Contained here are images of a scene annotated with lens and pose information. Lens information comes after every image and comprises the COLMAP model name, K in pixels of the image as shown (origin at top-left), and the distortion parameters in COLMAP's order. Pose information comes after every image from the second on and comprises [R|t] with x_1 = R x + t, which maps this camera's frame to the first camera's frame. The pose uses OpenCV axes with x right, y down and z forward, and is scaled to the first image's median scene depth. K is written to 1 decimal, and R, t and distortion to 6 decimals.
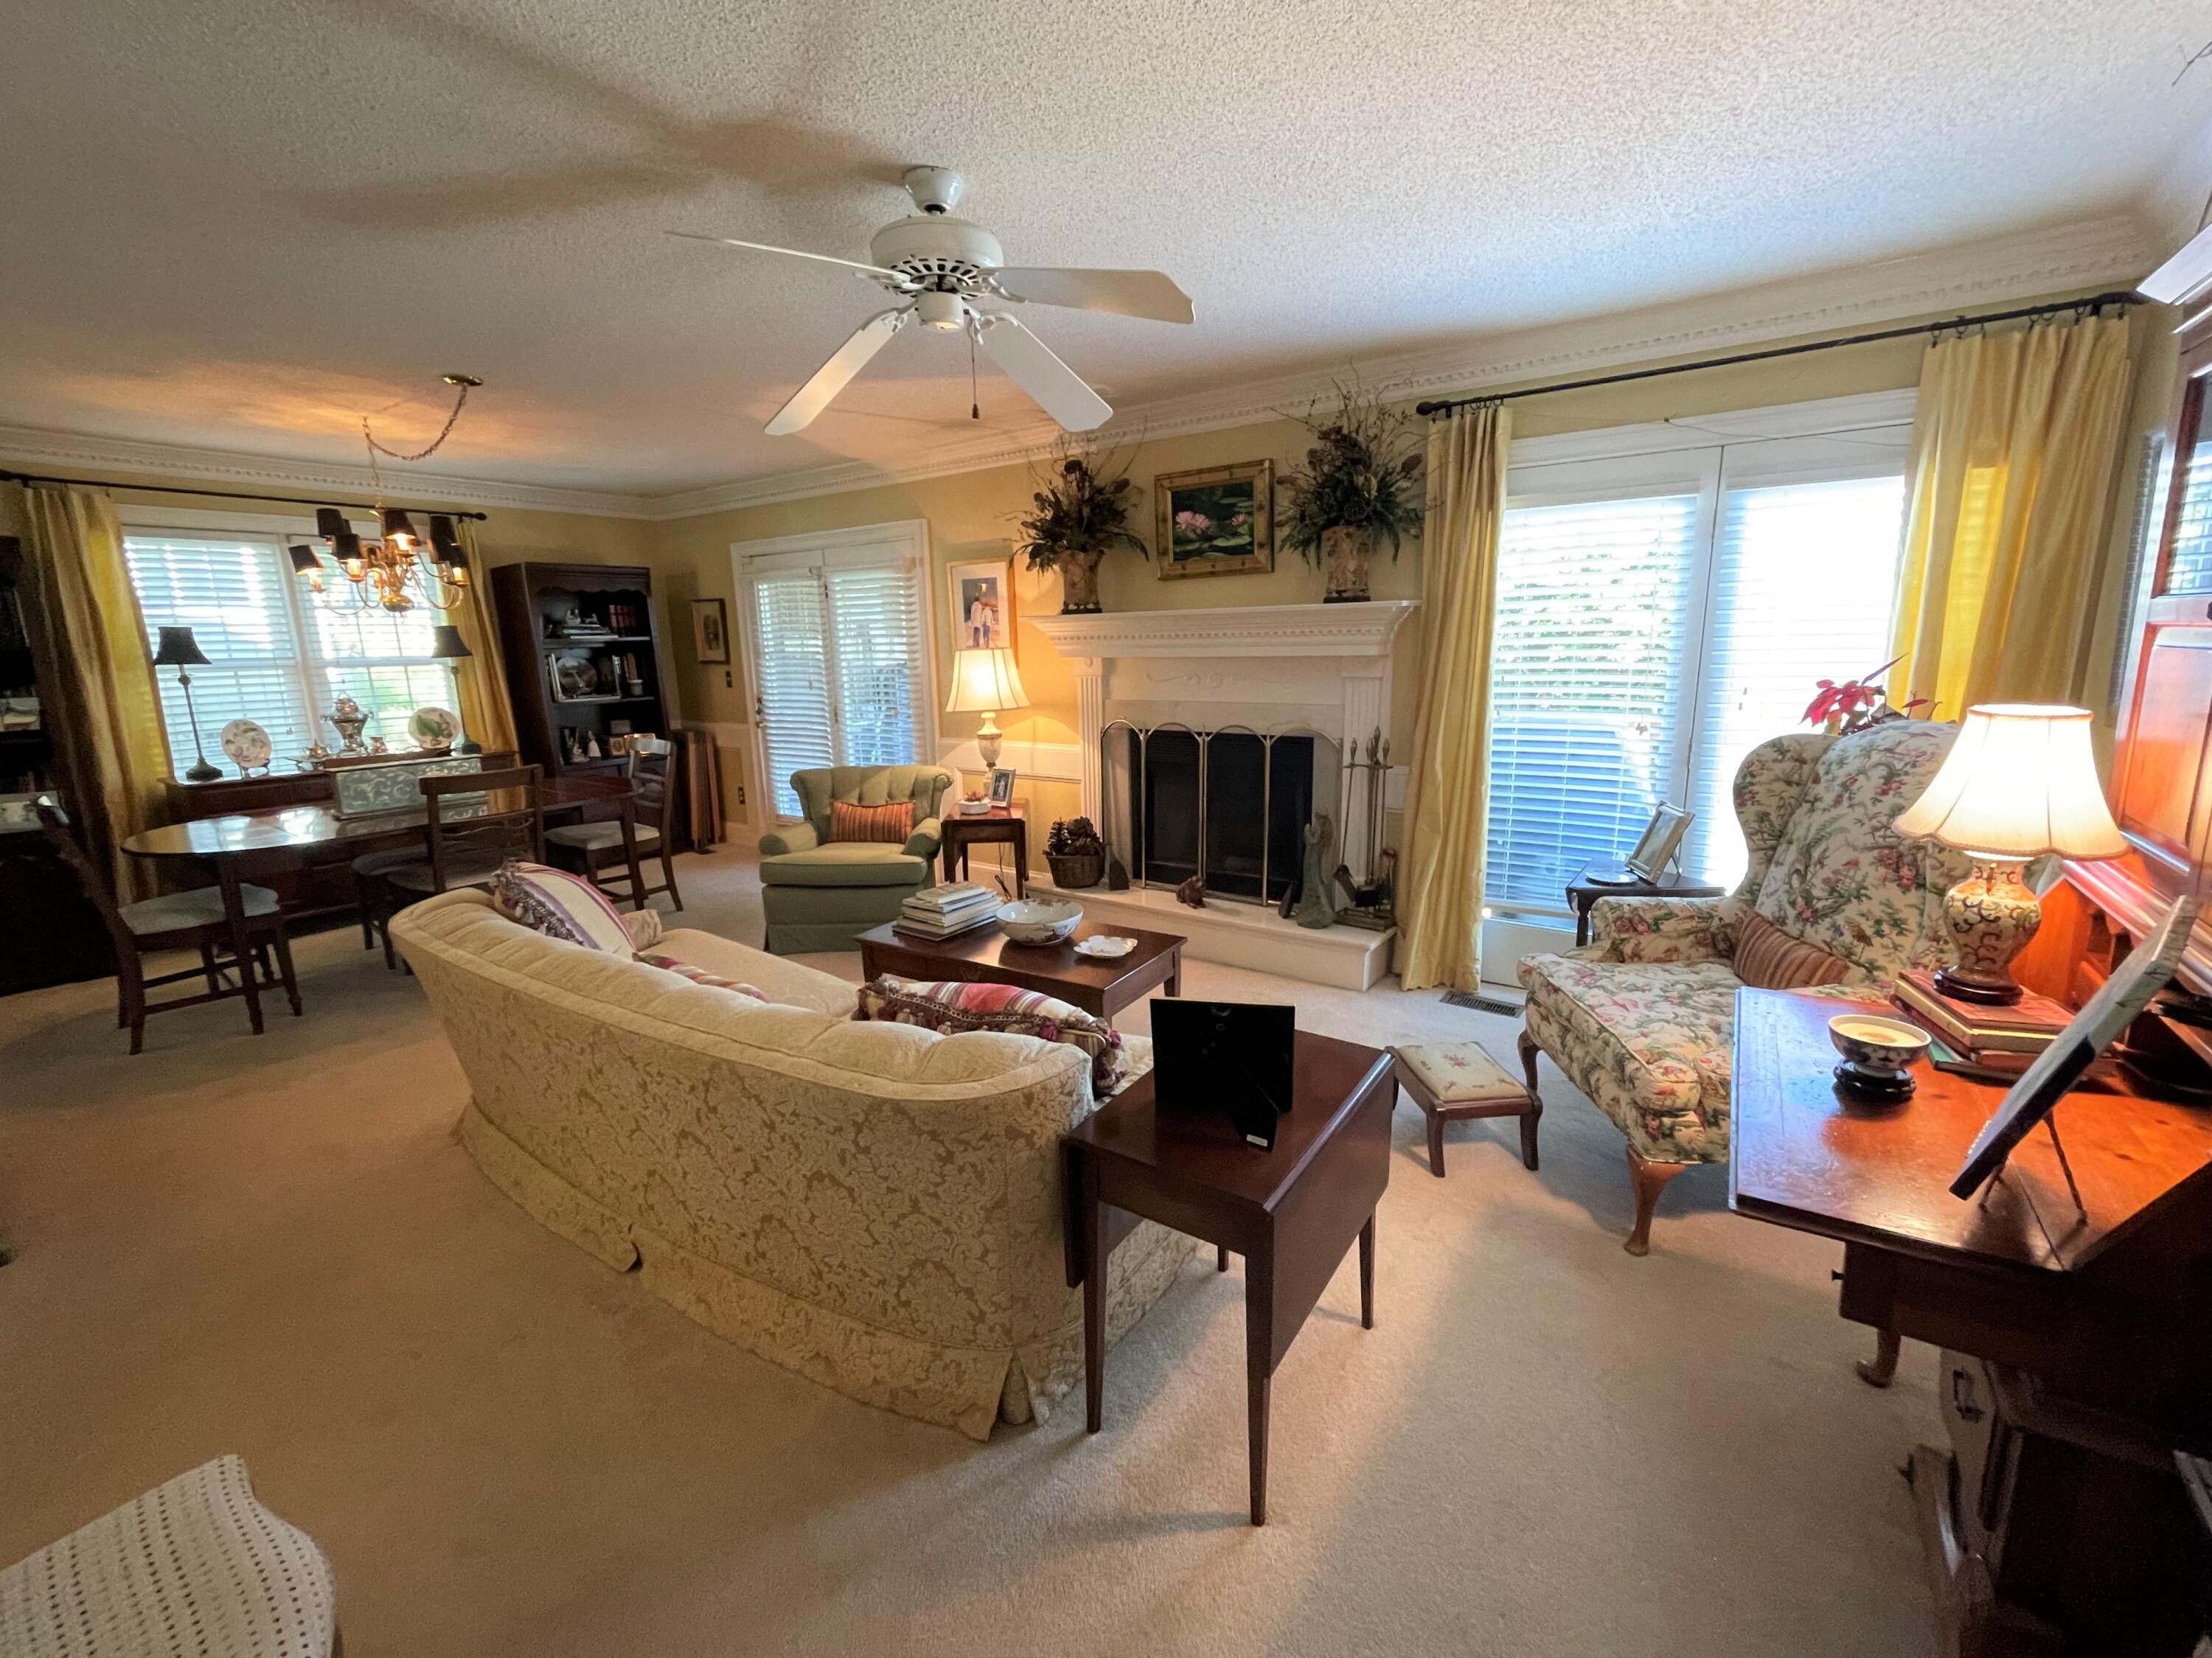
lens RADIAL K [[883.2, 0, 1109.3], [0, 883.2, 831.7], [0, 0, 1]] dist [-0.008674, -0.000552]
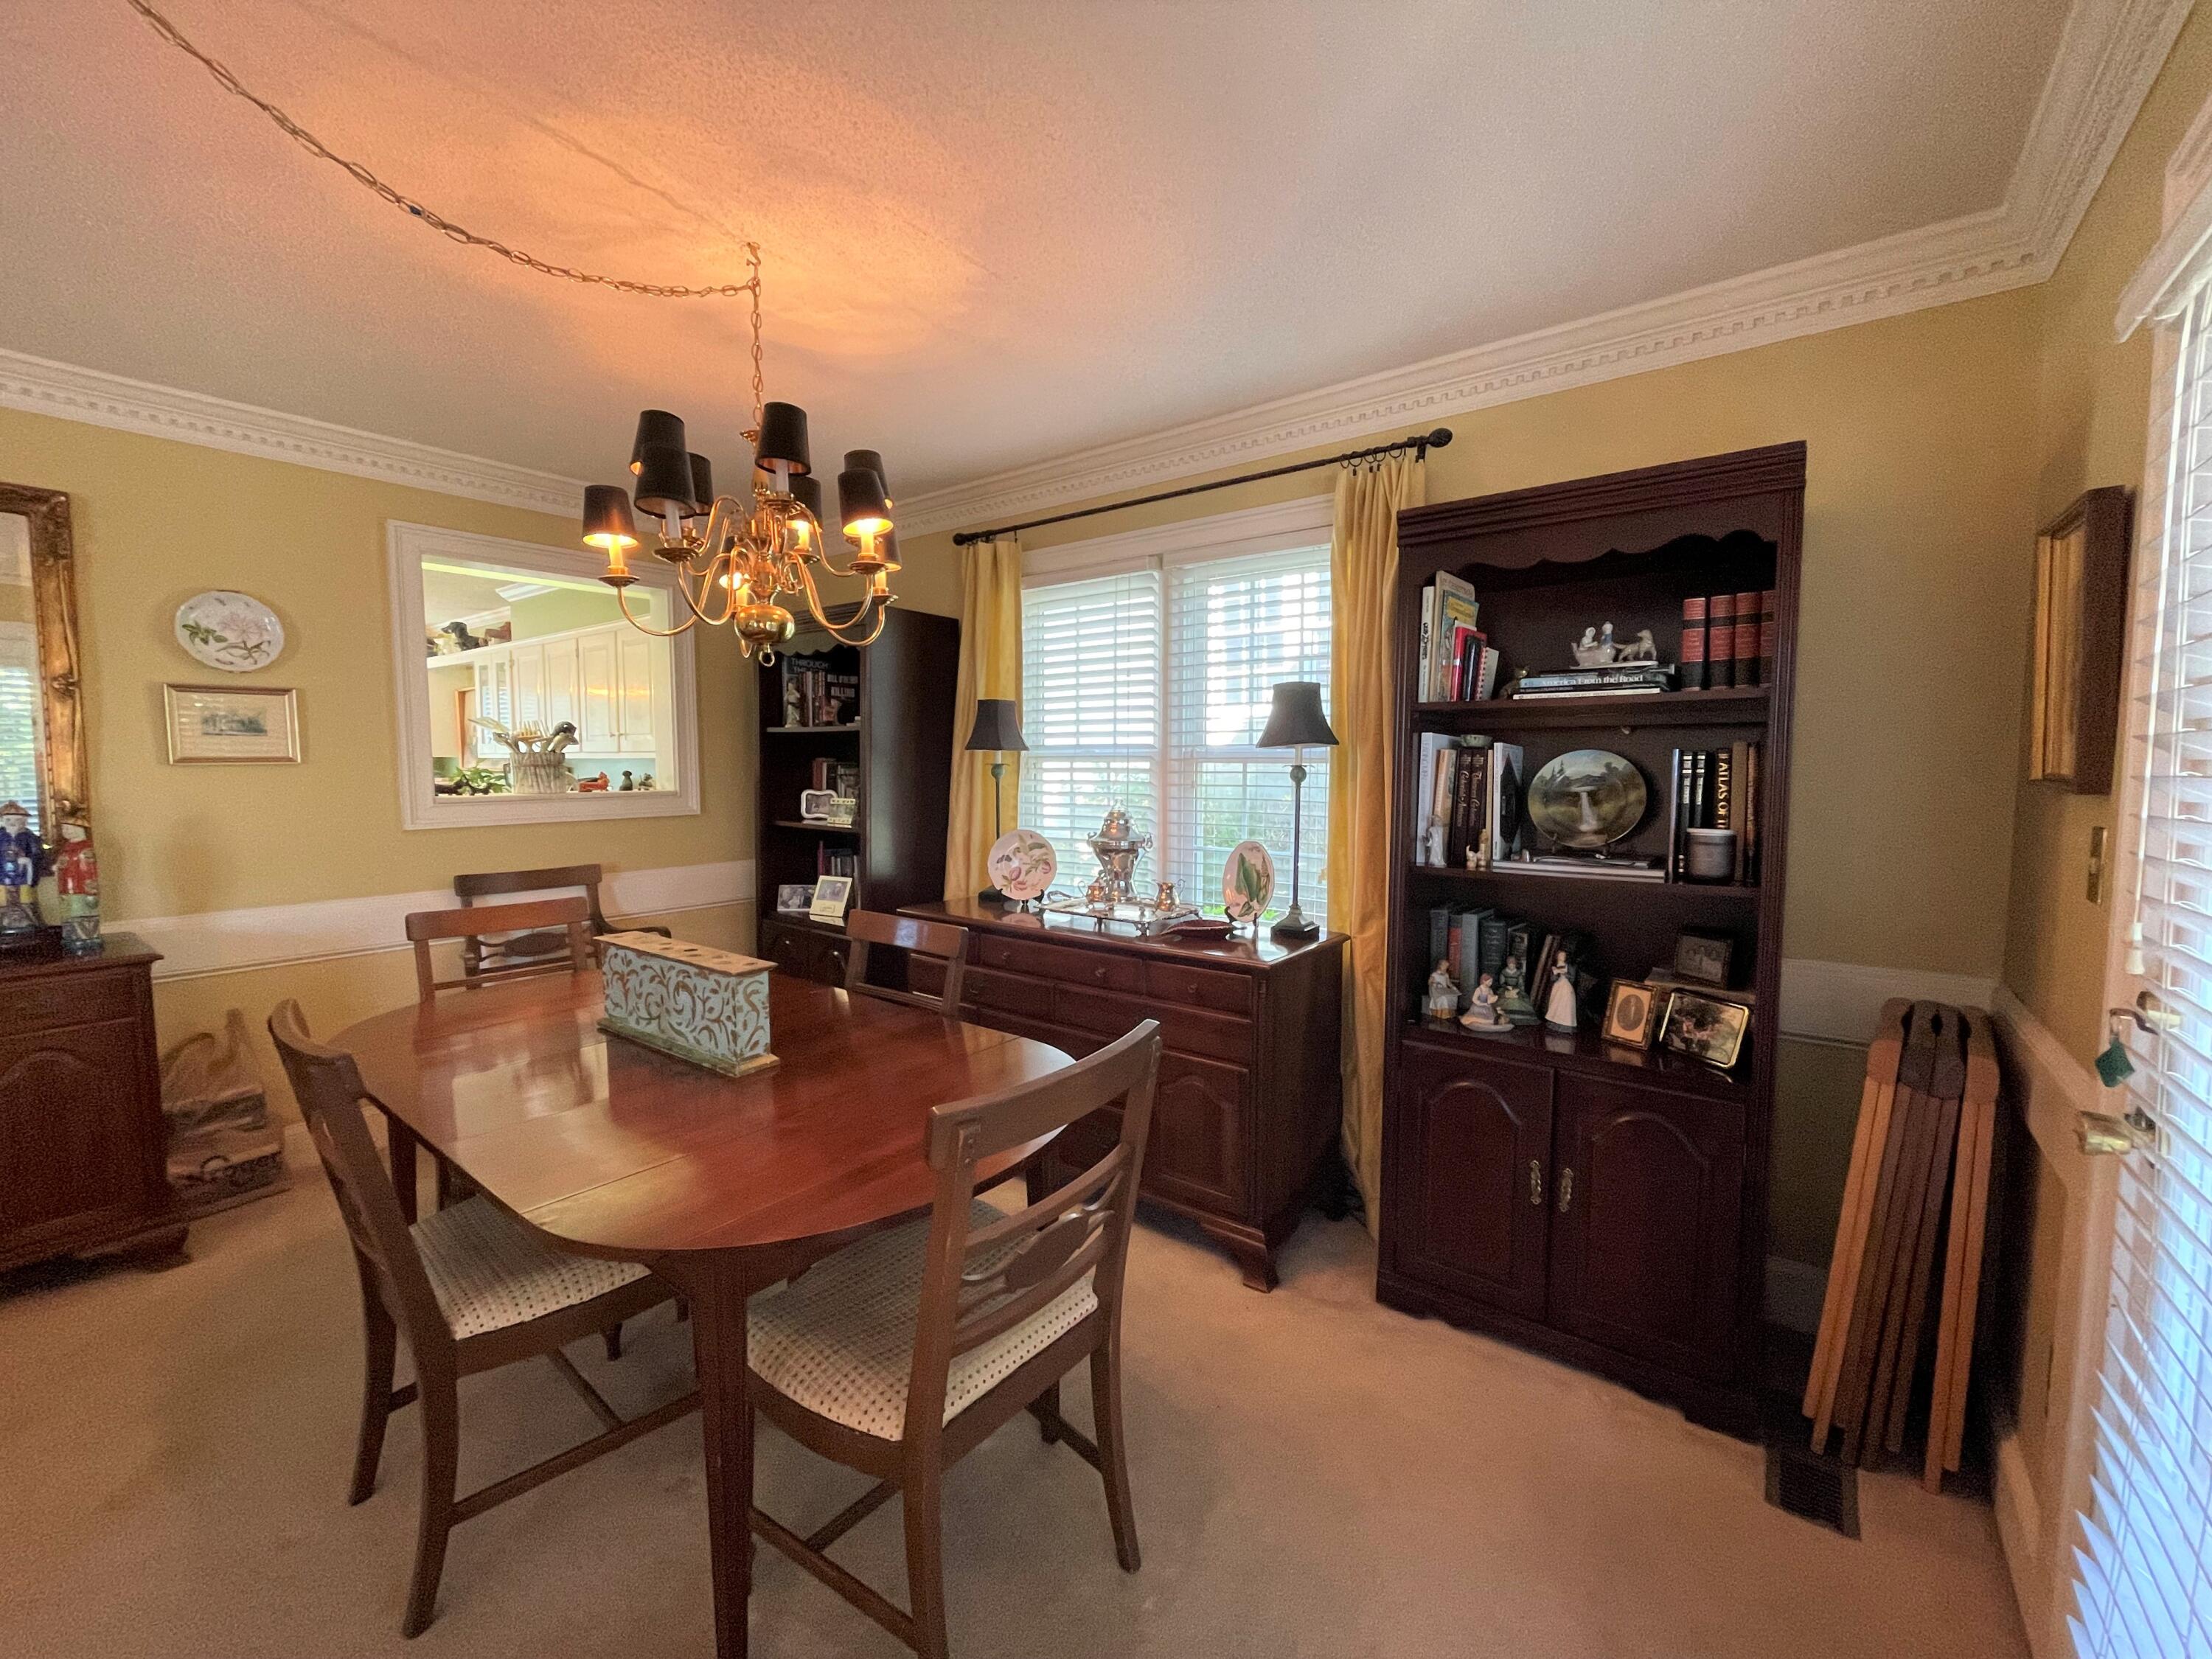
lens RADIAL K [[883.2, 0, 1109.3], [0, 883.2, 832.2], [0, 0, 1]] dist [-0.008674, -0.000552]
pose [[-0.065595, 0.095786, -0.993238, -0.308754], [-0.205492, 0.972750, 0.107381, -0.218881], [0.976458, 0.211146, -0.044124, 1.114814]]
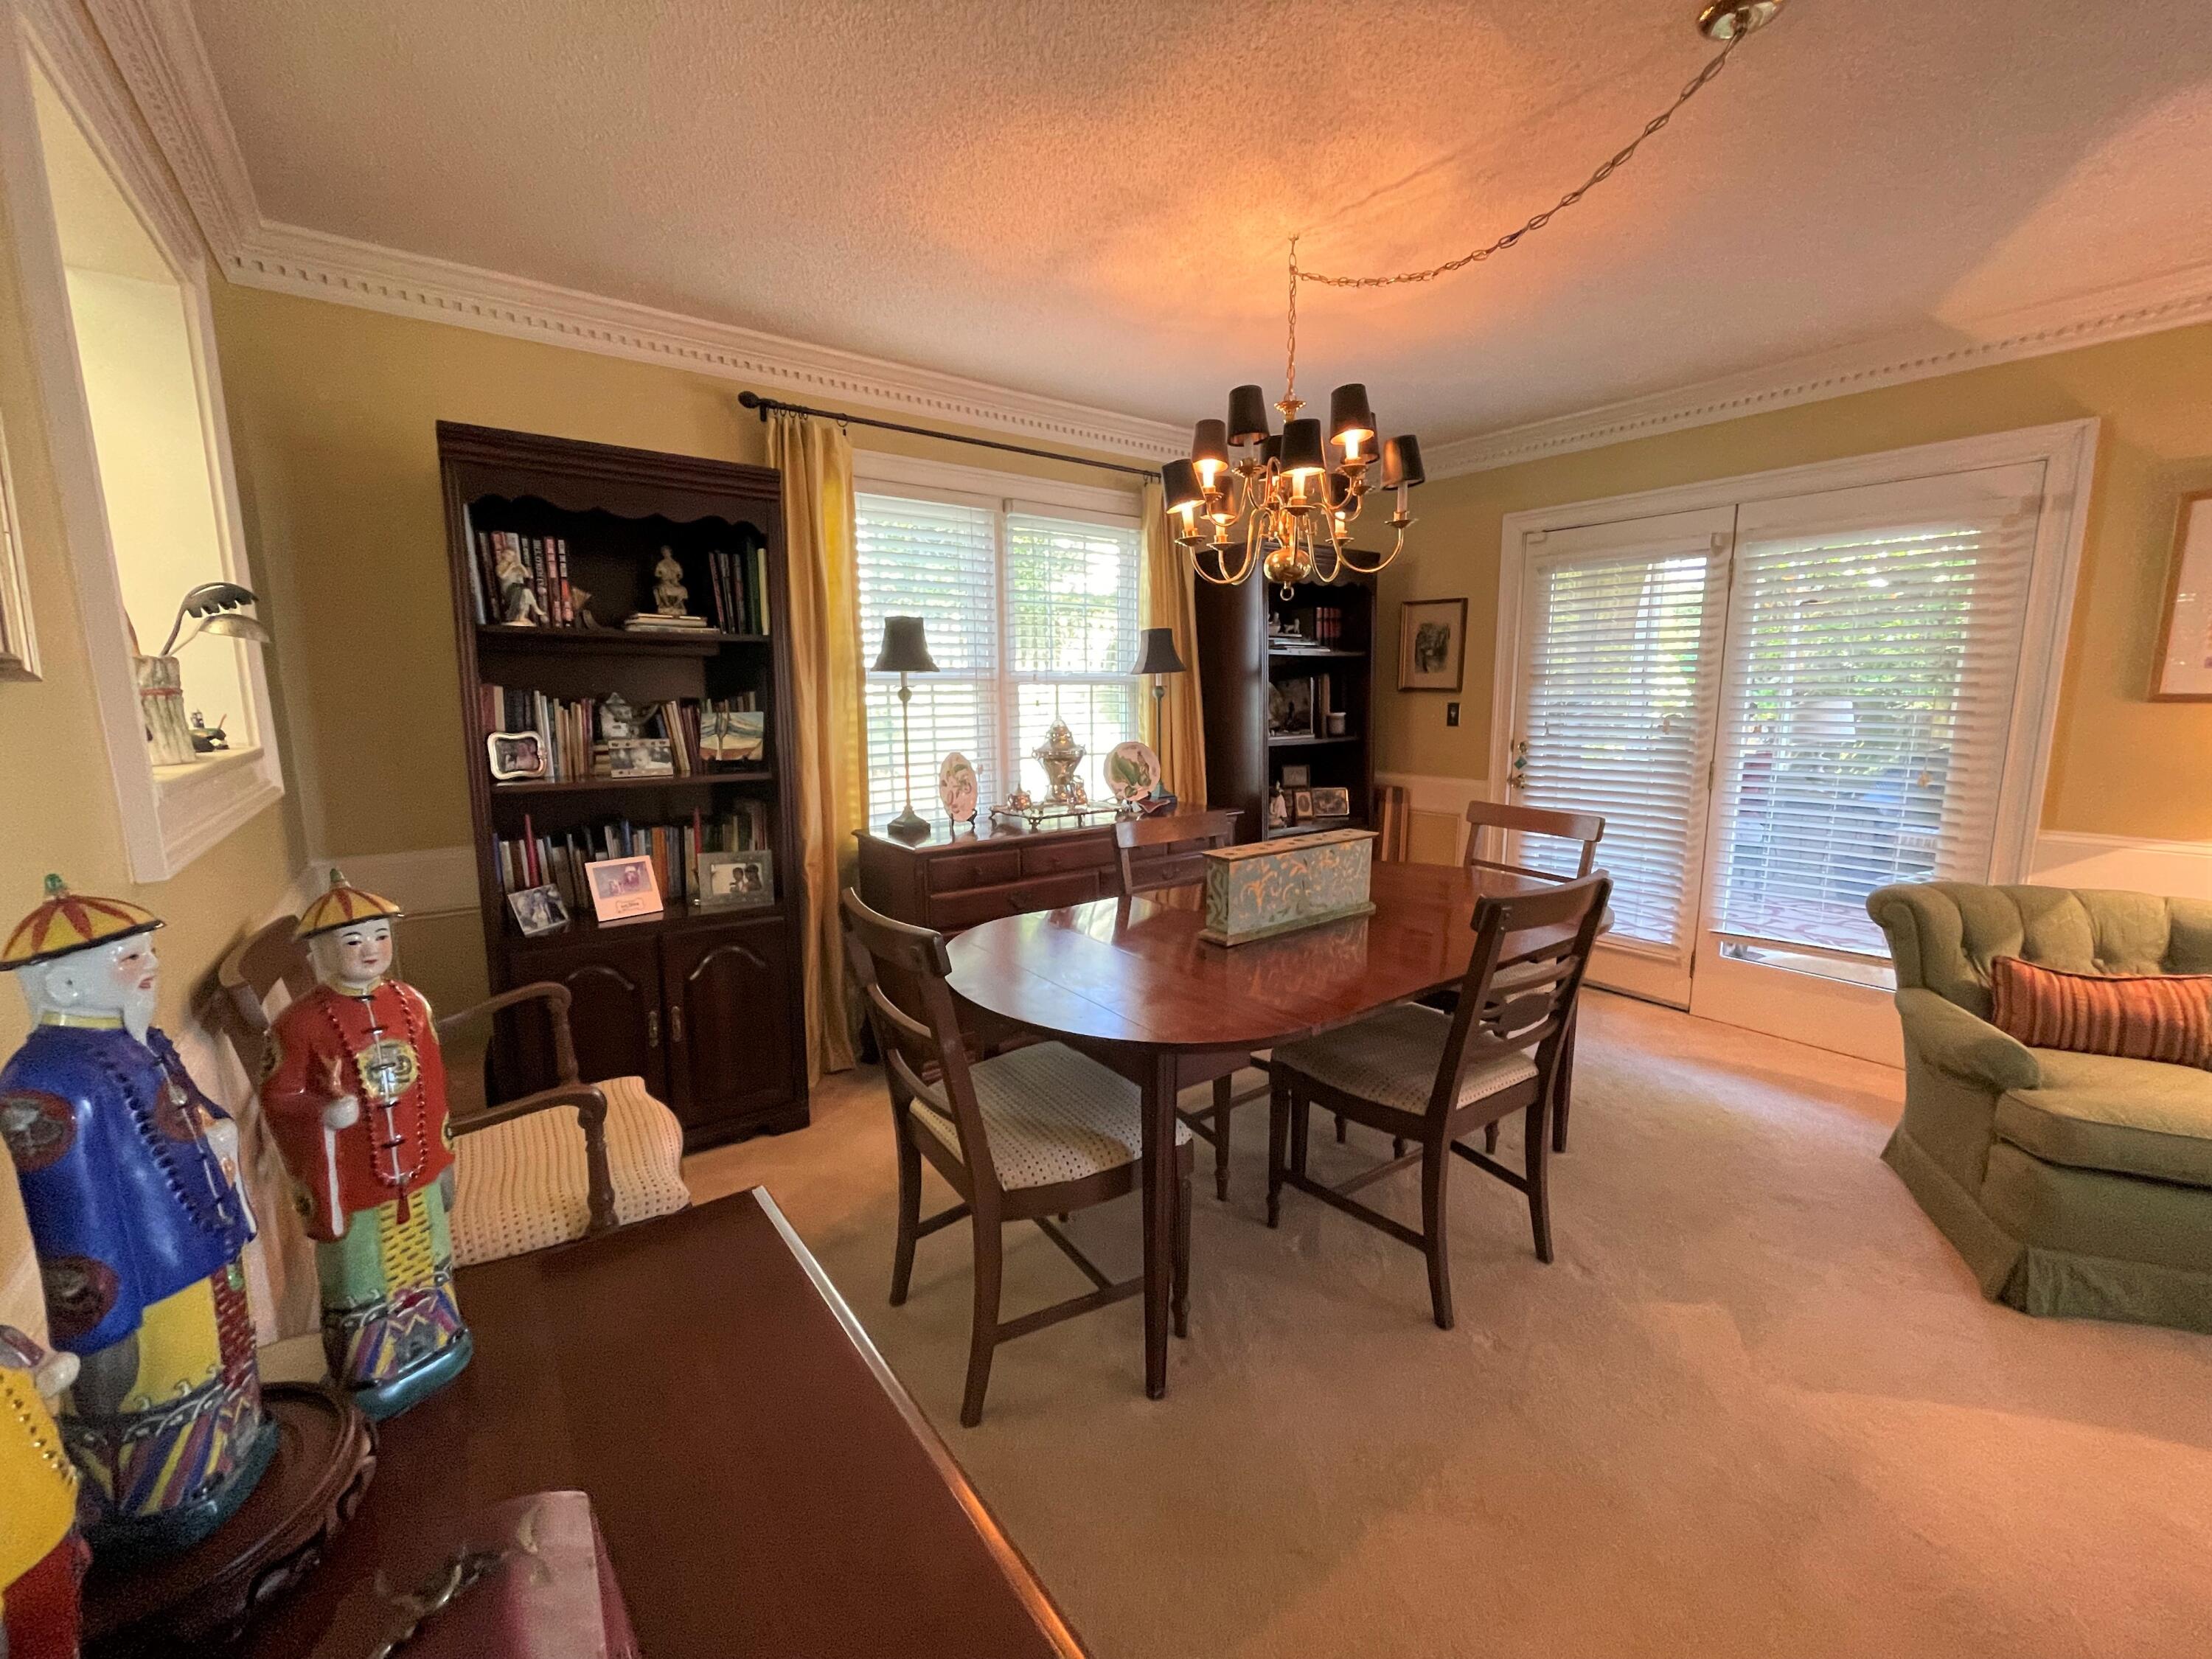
lens RADIAL K [[883.2, 0, 1109.3], [0, 883.2, 832.2], [0, 0, 1]] dist [-0.008674, -0.000552]
pose [[0.945756, 0.064325, -0.318445, -0.660520], [-0.079813, 0.996166, -0.035817, -0.050526], [0.314921, 0.059291, 0.947264, 0.384605]]
